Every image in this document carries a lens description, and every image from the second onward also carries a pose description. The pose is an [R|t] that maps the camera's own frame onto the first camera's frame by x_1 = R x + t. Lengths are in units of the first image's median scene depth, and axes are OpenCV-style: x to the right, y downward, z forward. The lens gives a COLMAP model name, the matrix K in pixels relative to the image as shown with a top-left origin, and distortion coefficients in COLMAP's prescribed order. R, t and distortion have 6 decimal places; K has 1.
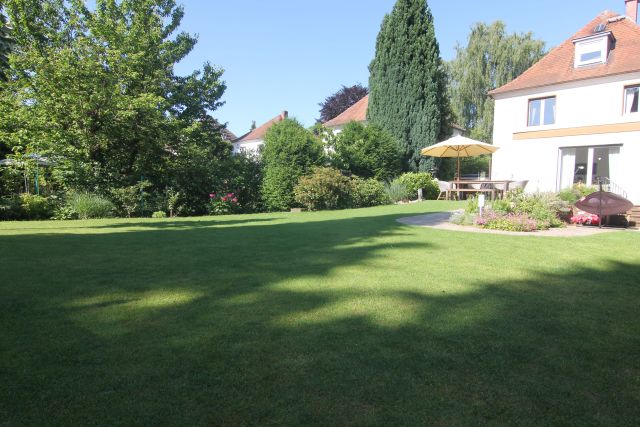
lens RADIAL K [[382.7, 0, 323.1], [0, 382.7, 216.2], [0, 0, 1]] dist [-0.002183, -0.012492]
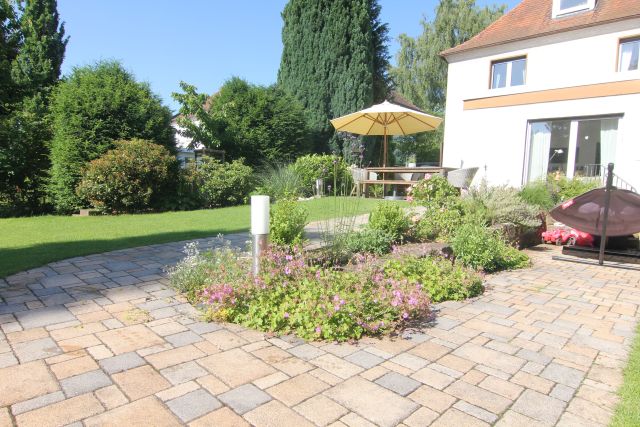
lens RADIAL K [[382.7, 0, 323.3], [0, 382.7, 215.1], [0, 0, 1]] dist [-0.002183, -0.012492]
pose [[0.998522, 0.009931, 0.053442, 0.191093], [-0.011062, 0.999720, 0.020907, -0.020299], [-0.053220, -0.021468, 0.998352, 0.292984]]
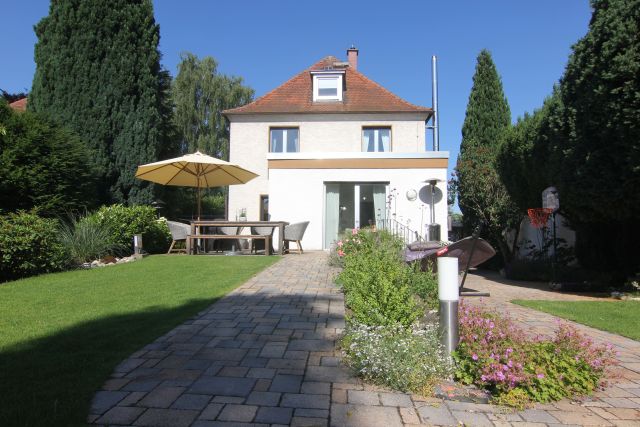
lens RADIAL K [[382.7, 0, 323.0], [0, 382.7, 215.4], [0, 0, 1]] dist [-0.002183, -0.012492]
pose [[0.732891, 0.030243, 0.679674, 0.065614], [0.050766, 0.993796, -0.098960, -0.027366], [-0.678449, 0.107031, 0.726809, 0.363186]]
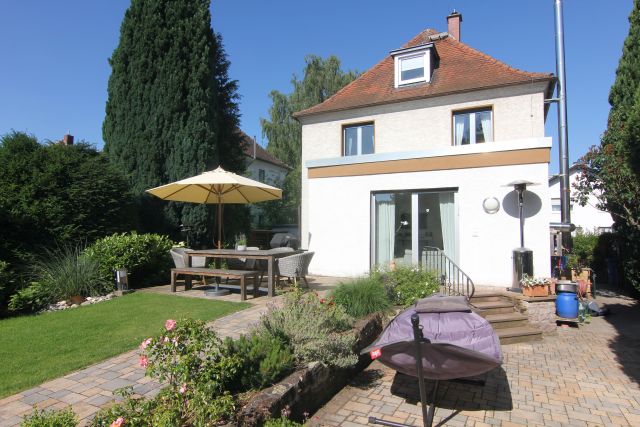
lens RADIAL K [[382.7, 0, 323.3], [0, 382.7, 215.7], [0, 0, 1]] dist [-0.002183, -0.012492]
pose [[0.943446, -0.002181, 0.331520, 0.284620], [0.036166, 0.994687, -0.096379, -0.070742], [-0.329548, 0.102918, 0.938513, 0.372903]]
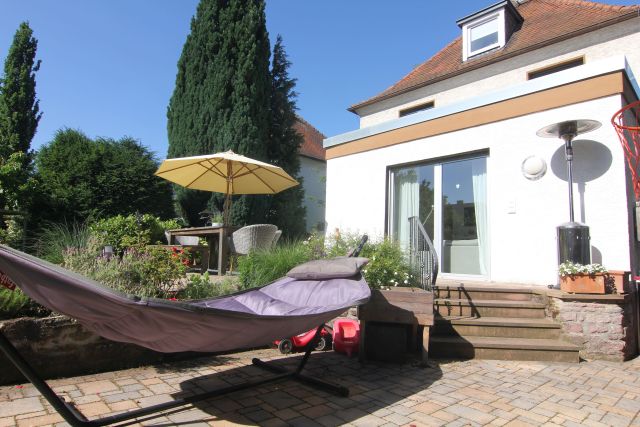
lens RADIAL K [[382.7, 0, 323.4], [0, 382.7, 215.4], [0, 0, 1]] dist [-0.002183, -0.012492]
pose [[0.999883, 0.011239, -0.010411, 0.456143], [-0.012838, 0.985512, -0.169119, -0.024697], [0.008359, 0.169233, 0.985541, 0.427989]]
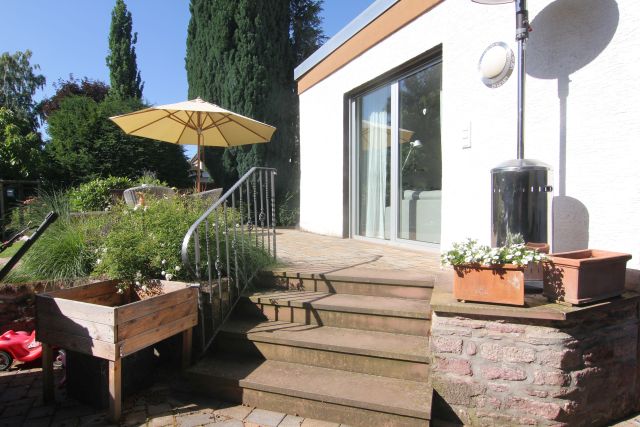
lens RADIAL K [[382.7, 0, 324.0], [0, 382.7, 214.6], [0, 0, 1]] dist [-0.002183, -0.012492]
pose [[0.947505, -0.015037, -0.319388, 0.607707], [0.007031, 0.999632, -0.026206, -0.044201], [0.319664, 0.022585, 0.947262, 0.538769]]
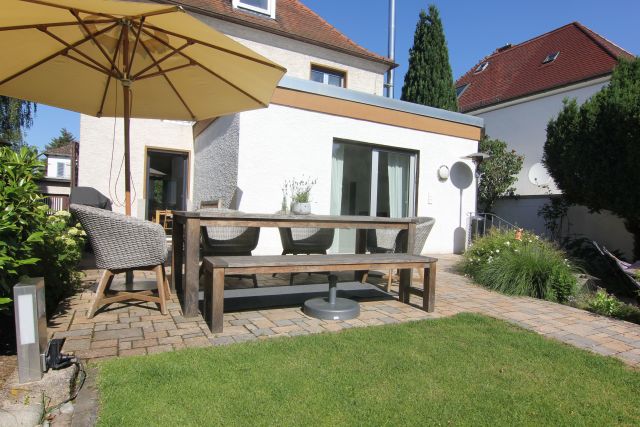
lens RADIAL K [[382.7, 0, 321.4], [0, 382.7, 217.4], [0, 0, 1]] dist [-0.002183, -0.012492]
pose [[0.282907, -0.017072, 0.958995, 0.142863], [0.029997, 0.999510, 0.008944, -0.076007], [-0.958678, 0.026237, 0.283280, 0.748648]]
